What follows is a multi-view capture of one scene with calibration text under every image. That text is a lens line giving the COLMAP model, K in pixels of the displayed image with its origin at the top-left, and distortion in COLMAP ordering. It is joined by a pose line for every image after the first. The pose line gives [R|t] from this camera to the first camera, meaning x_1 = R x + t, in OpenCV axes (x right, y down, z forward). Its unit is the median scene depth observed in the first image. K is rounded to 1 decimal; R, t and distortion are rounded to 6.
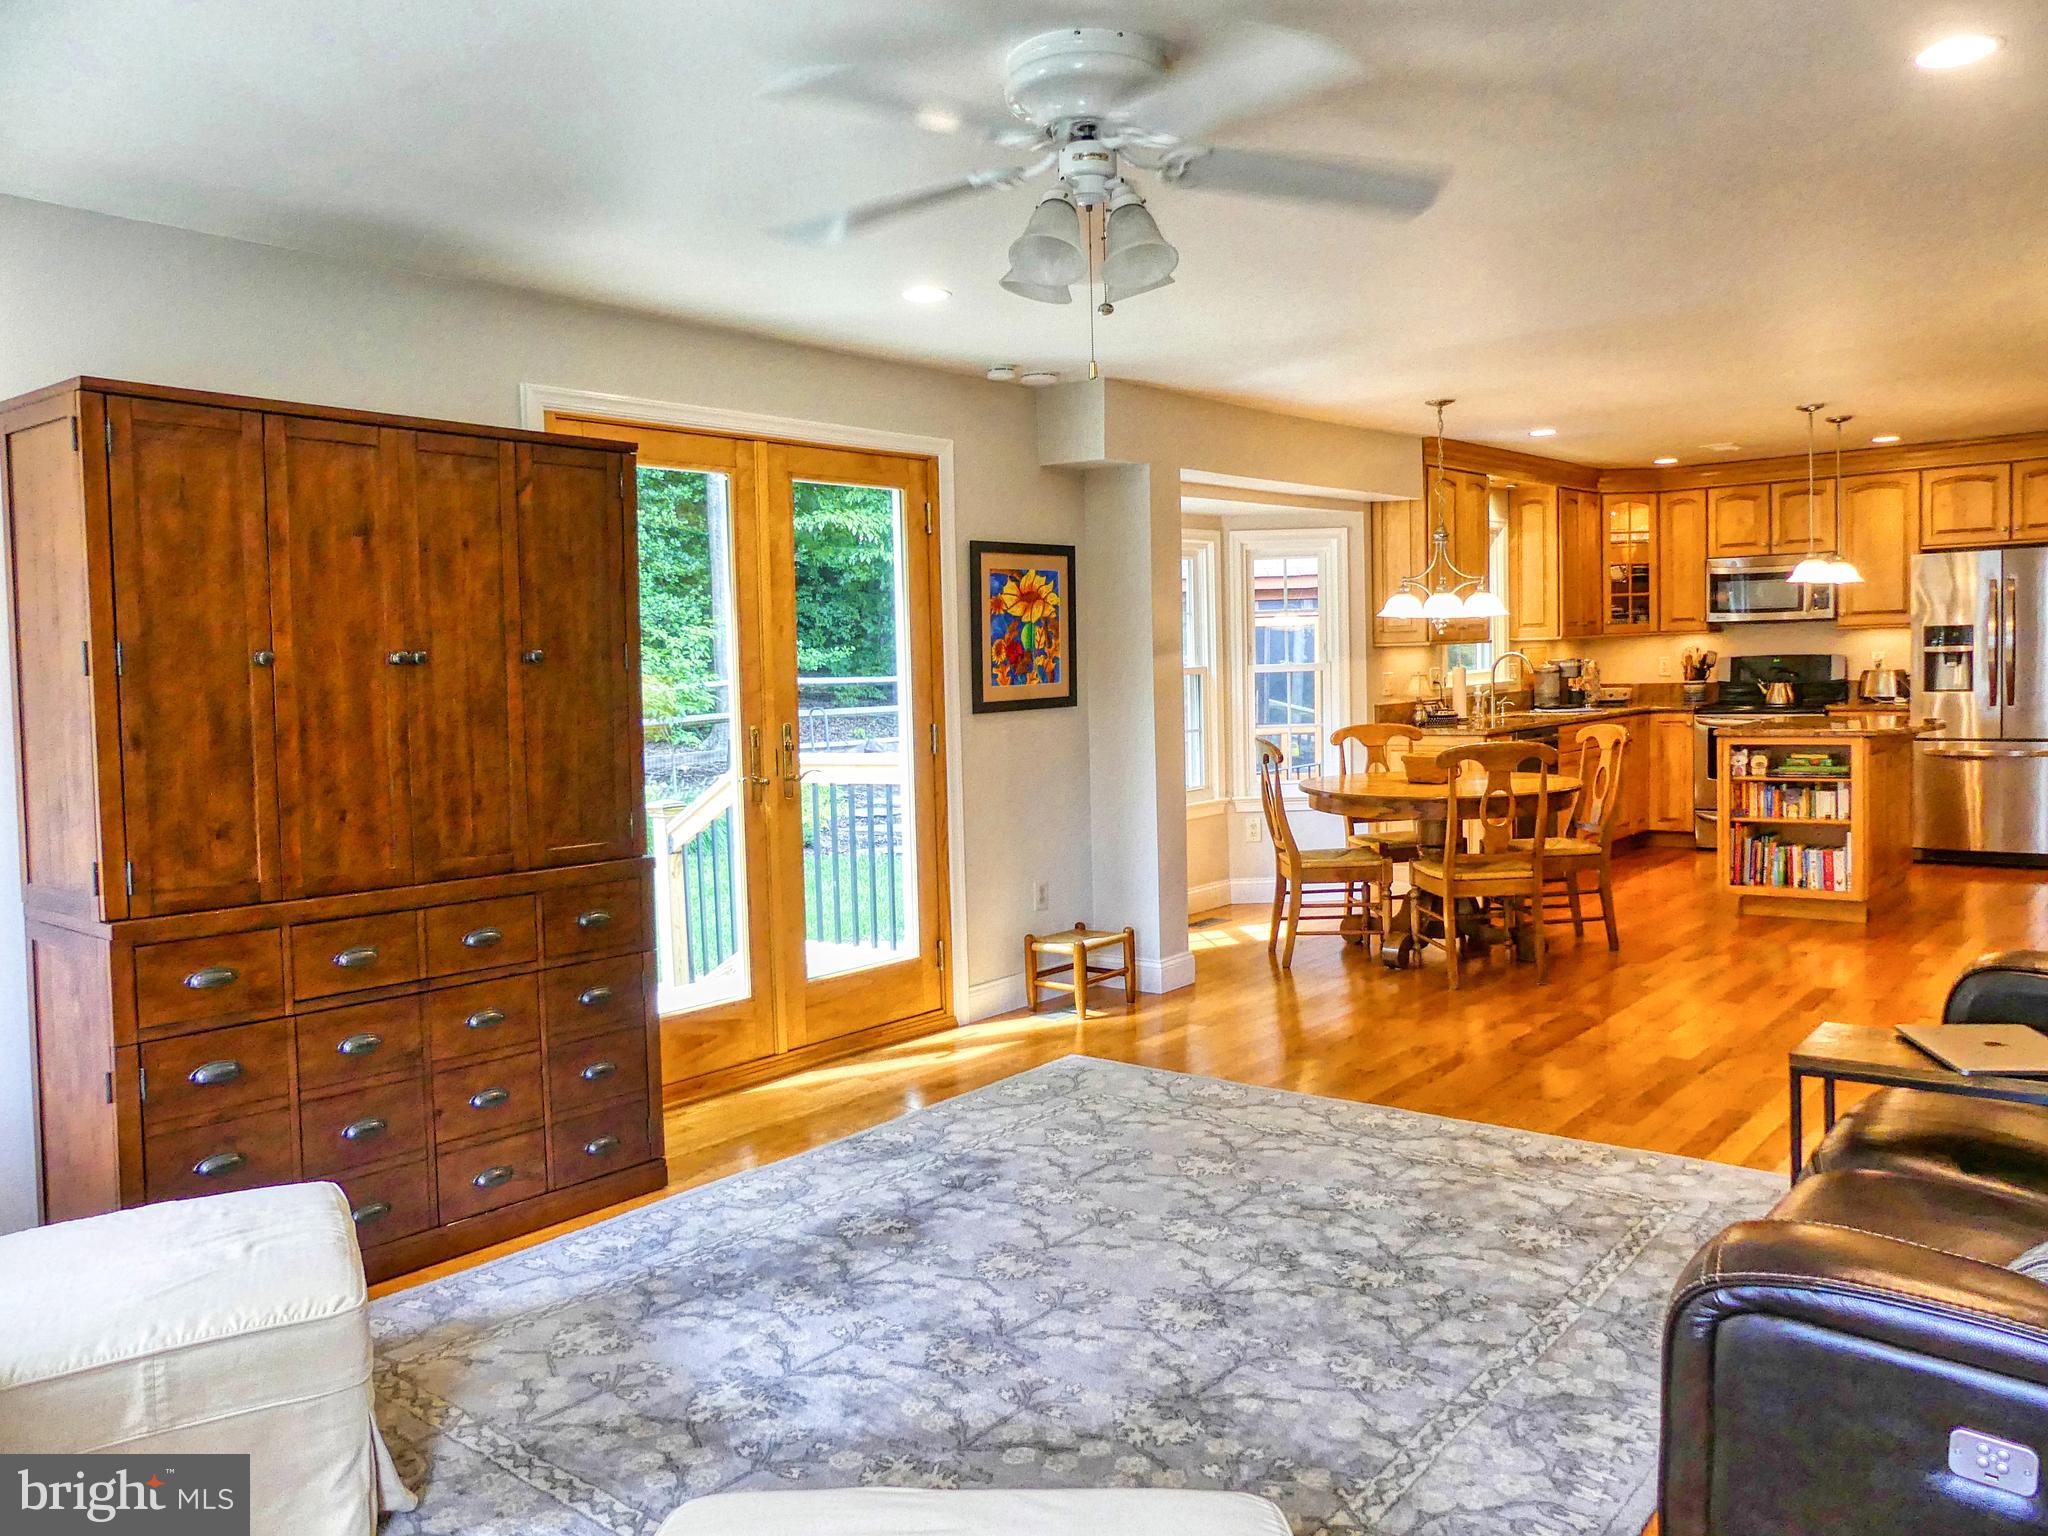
lens RADIAL K [[1587.0, 0, 1024.0], [0, 1587.0, 768.0], [0, 0, 1]] dist [-0.015752, -0.001215]
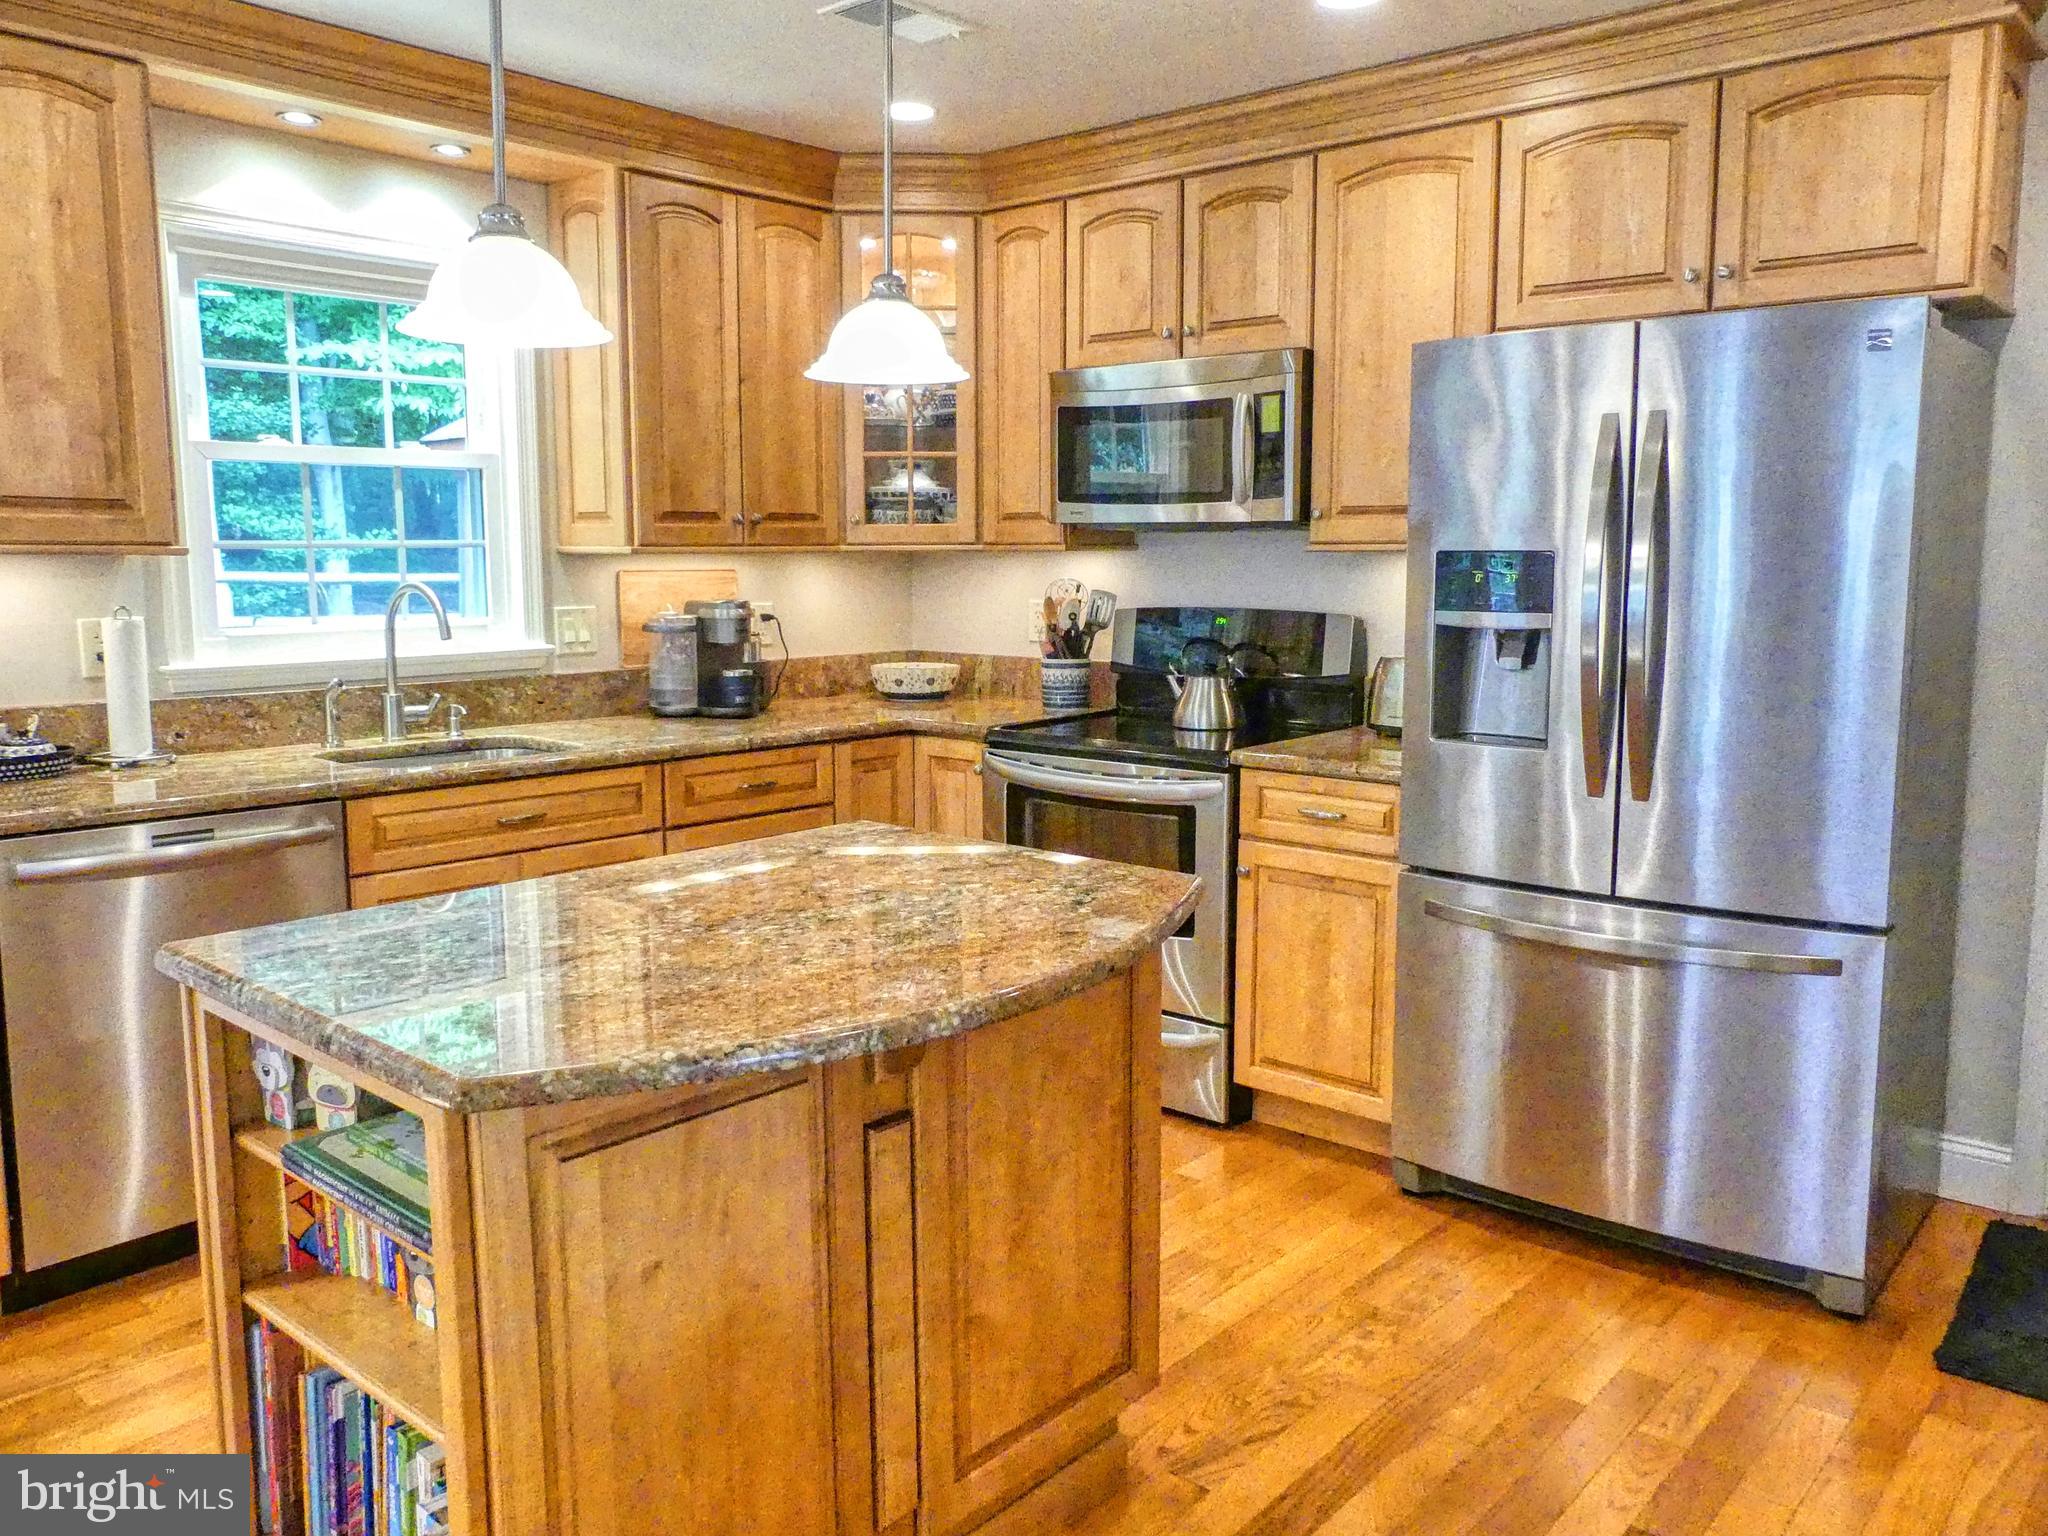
lens RADIAL K [[1574.9, 0, 1035.2], [0, 1574.9, 761.0], [0, 0, 1]] dist [-0.023917, 0.033510]
pose [[0.998406, 0.041899, -0.037820, 0.498426], [-0.039586, 0.997415, 0.059965, -0.060867], [0.040235, -0.058372, 0.997484, 0.649569]]
